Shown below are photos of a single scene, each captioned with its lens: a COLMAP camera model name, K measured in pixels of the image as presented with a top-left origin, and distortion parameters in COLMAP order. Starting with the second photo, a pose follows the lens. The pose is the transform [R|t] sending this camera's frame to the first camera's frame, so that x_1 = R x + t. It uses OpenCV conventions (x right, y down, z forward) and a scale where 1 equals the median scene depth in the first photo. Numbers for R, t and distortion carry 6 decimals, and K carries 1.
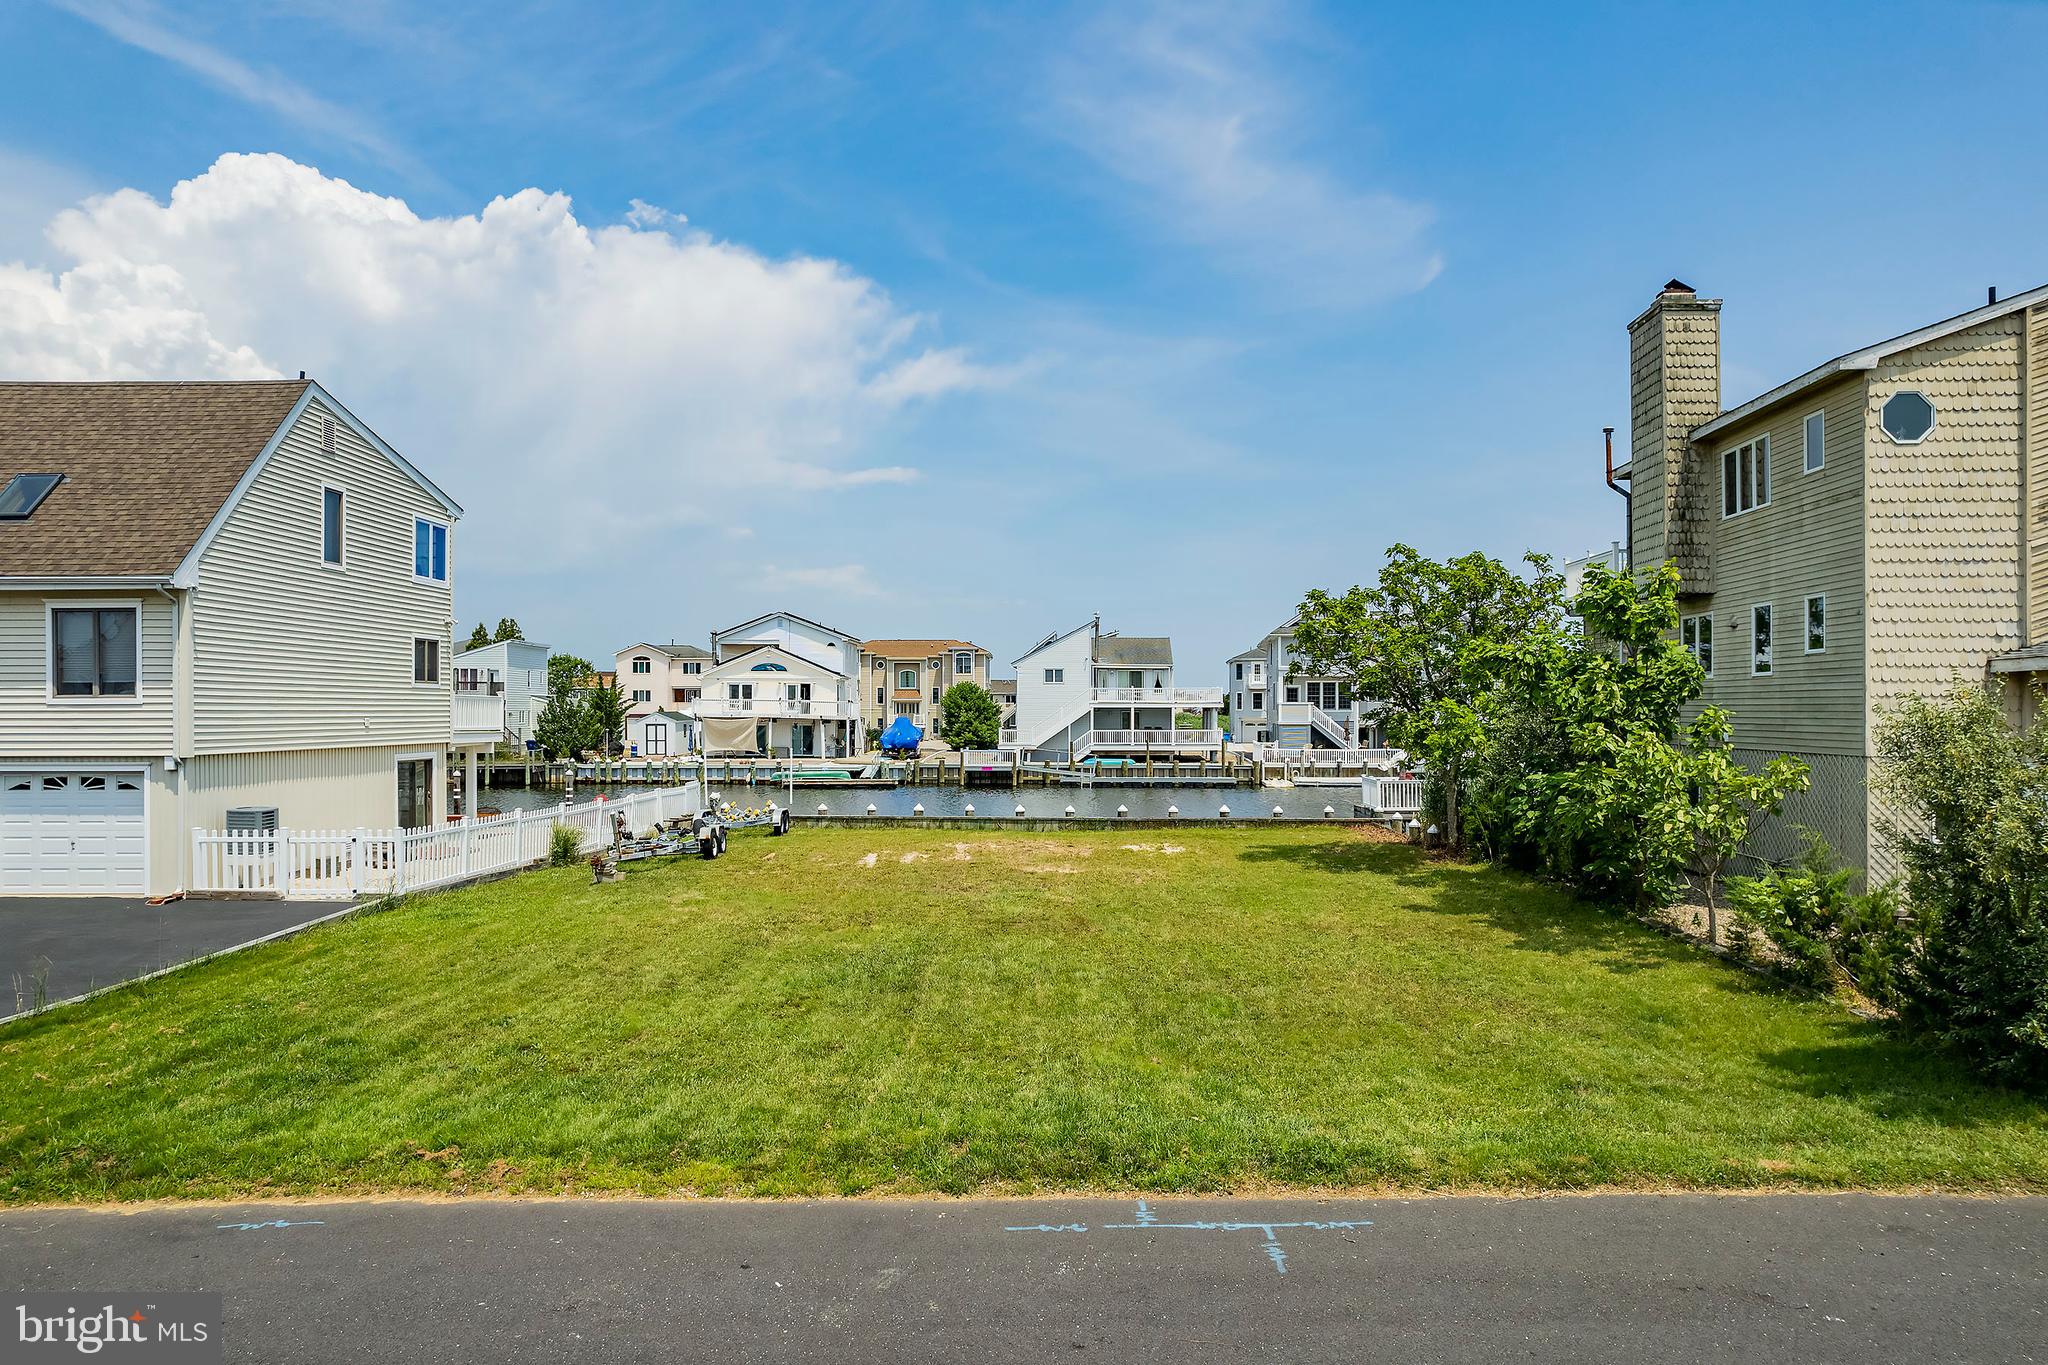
lens RADIAL K [[1366.1, 0, 1047.1], [0, 1366.1, 683.4], [0, 0, 1]] dist [-0.082004, 0.074458]
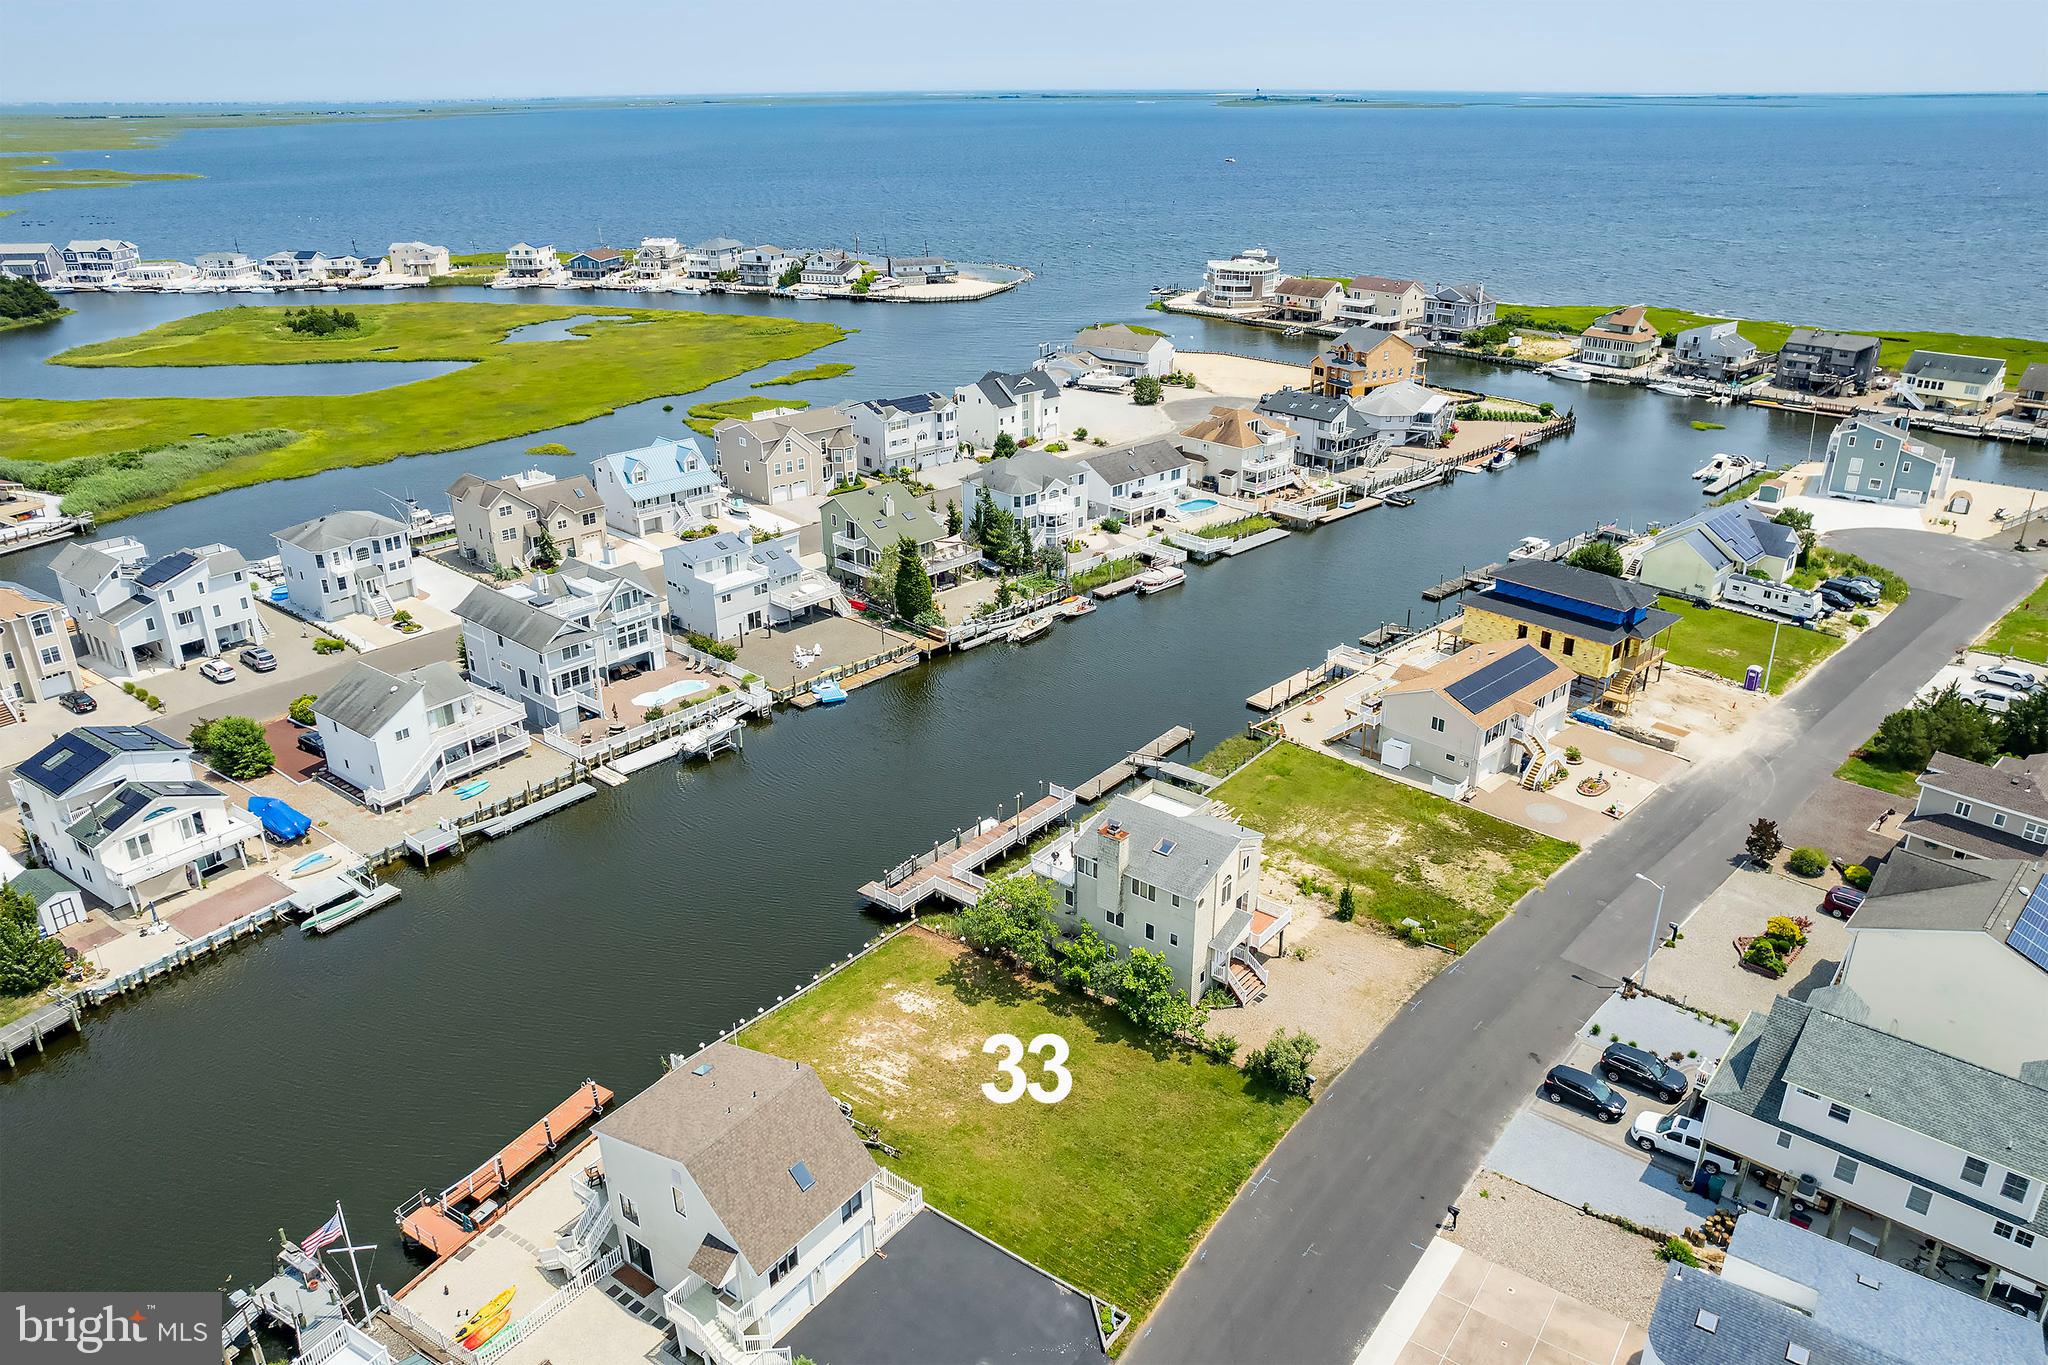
lens RADIAL K [[1390.3, 0, 1046.1], [0, 1390.3, 651.7], [0, 0, 1]] dist [-0.080335, 0.061908]
pose [[0.571415, -0.309984, 0.759865, -0.615091], [-0.009265, 0.923422, 0.383673, -0.588515], [-0.820609, -0.226277, 0.524785, -0.158257]]
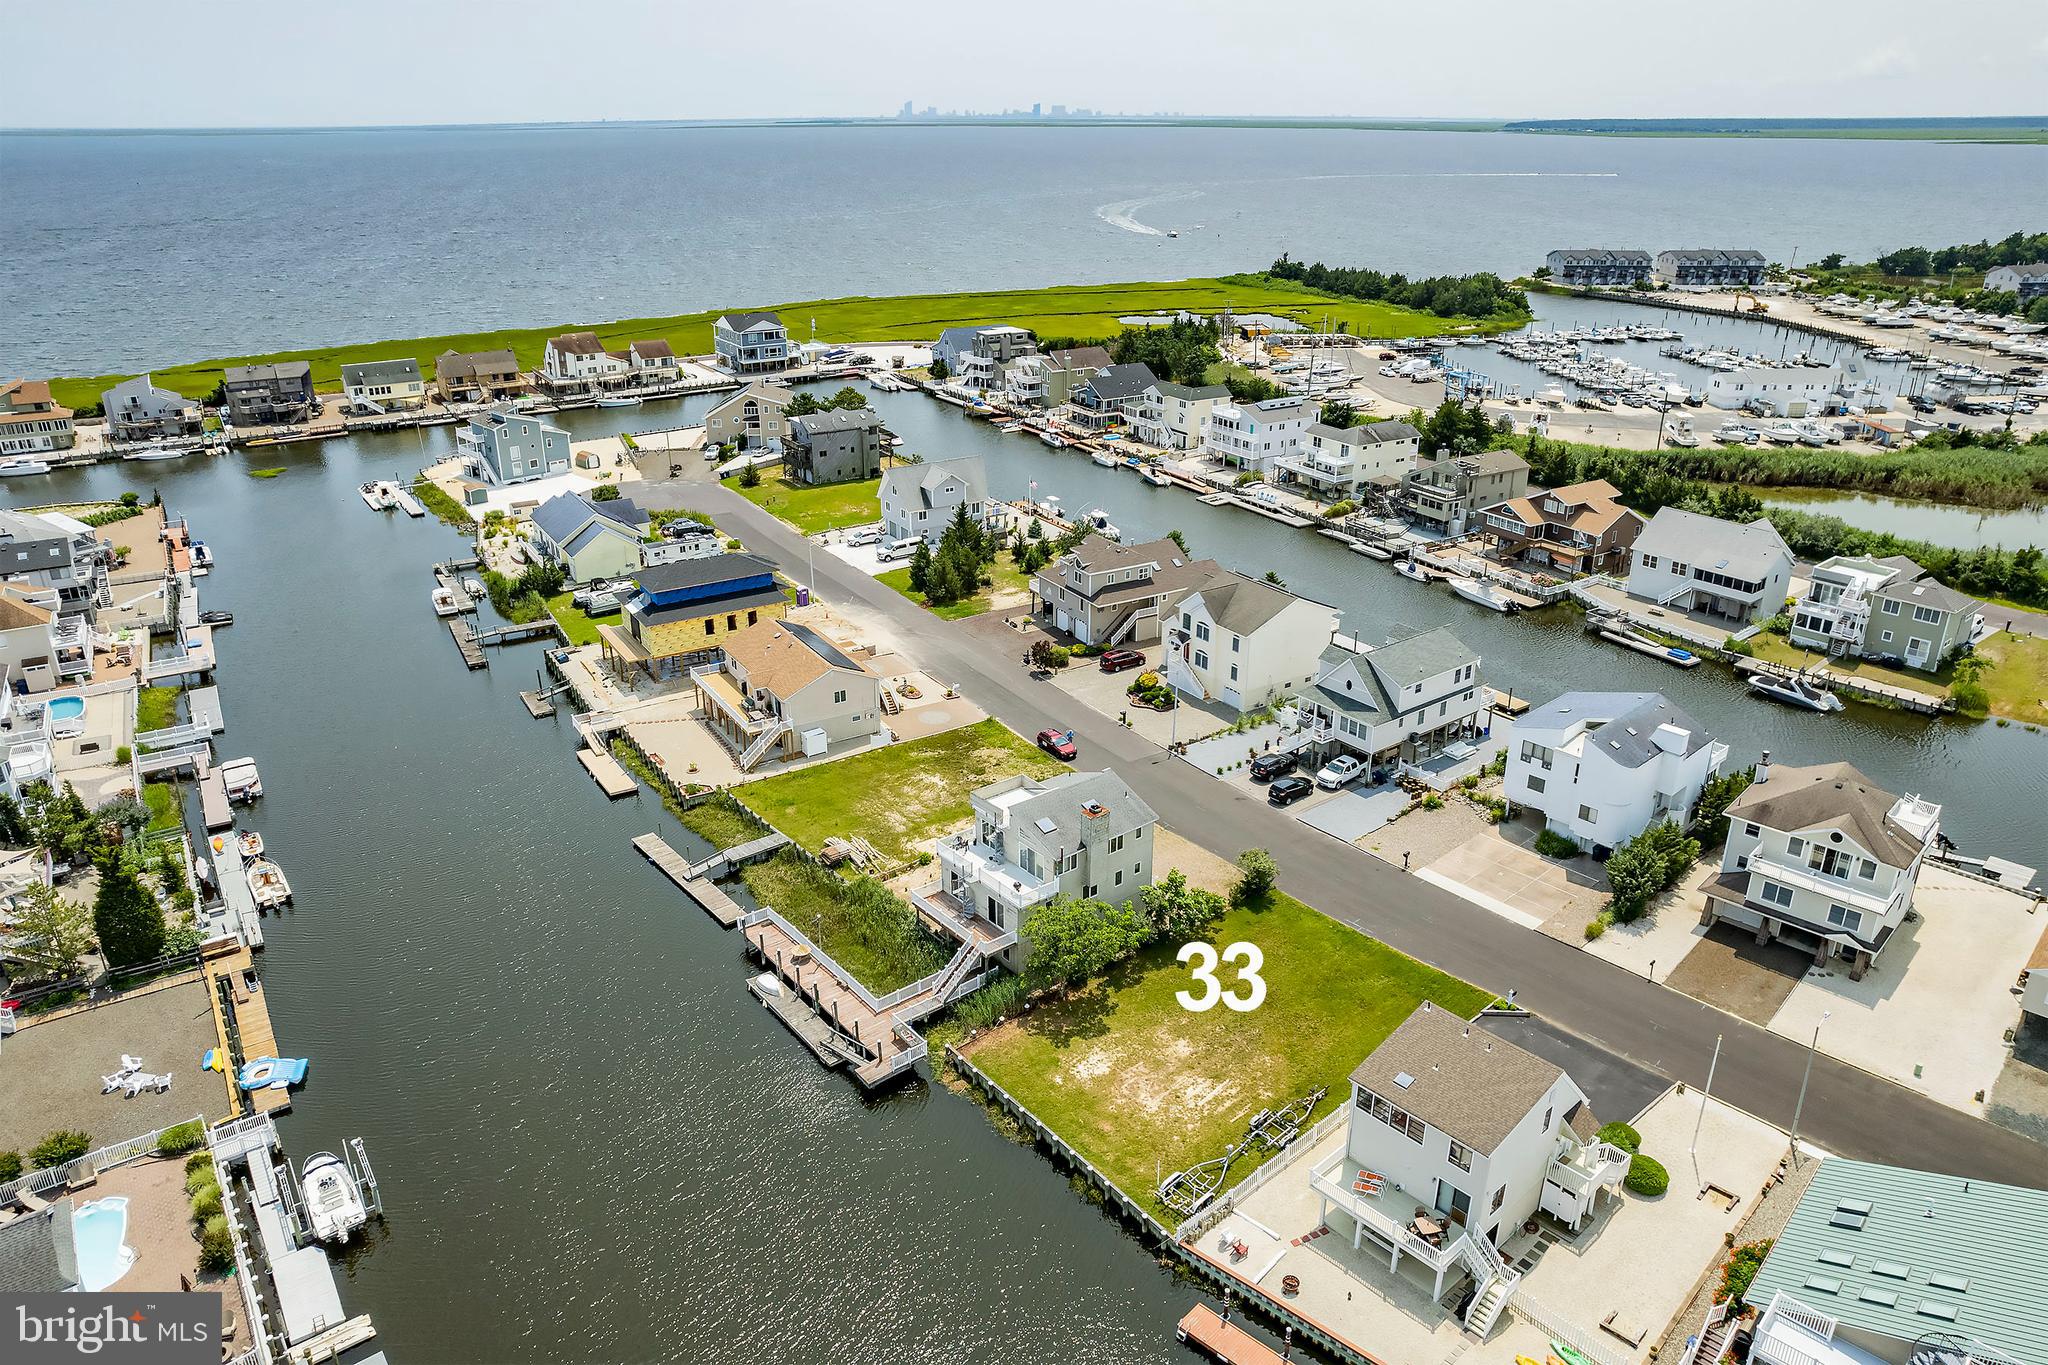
lens RADIAL K [[1344.1, 0, 1021.9], [0, 1344.1, 683.4], [0, 0, 1]] dist [-0.079590, 0.065603]
pose [[-0.661208, -0.288617, 0.692462, -0.527756], [-0.004386, 0.924505, 0.381144, -0.578341], [-0.750190, 0.248979, -0.612556, 0.973083]]
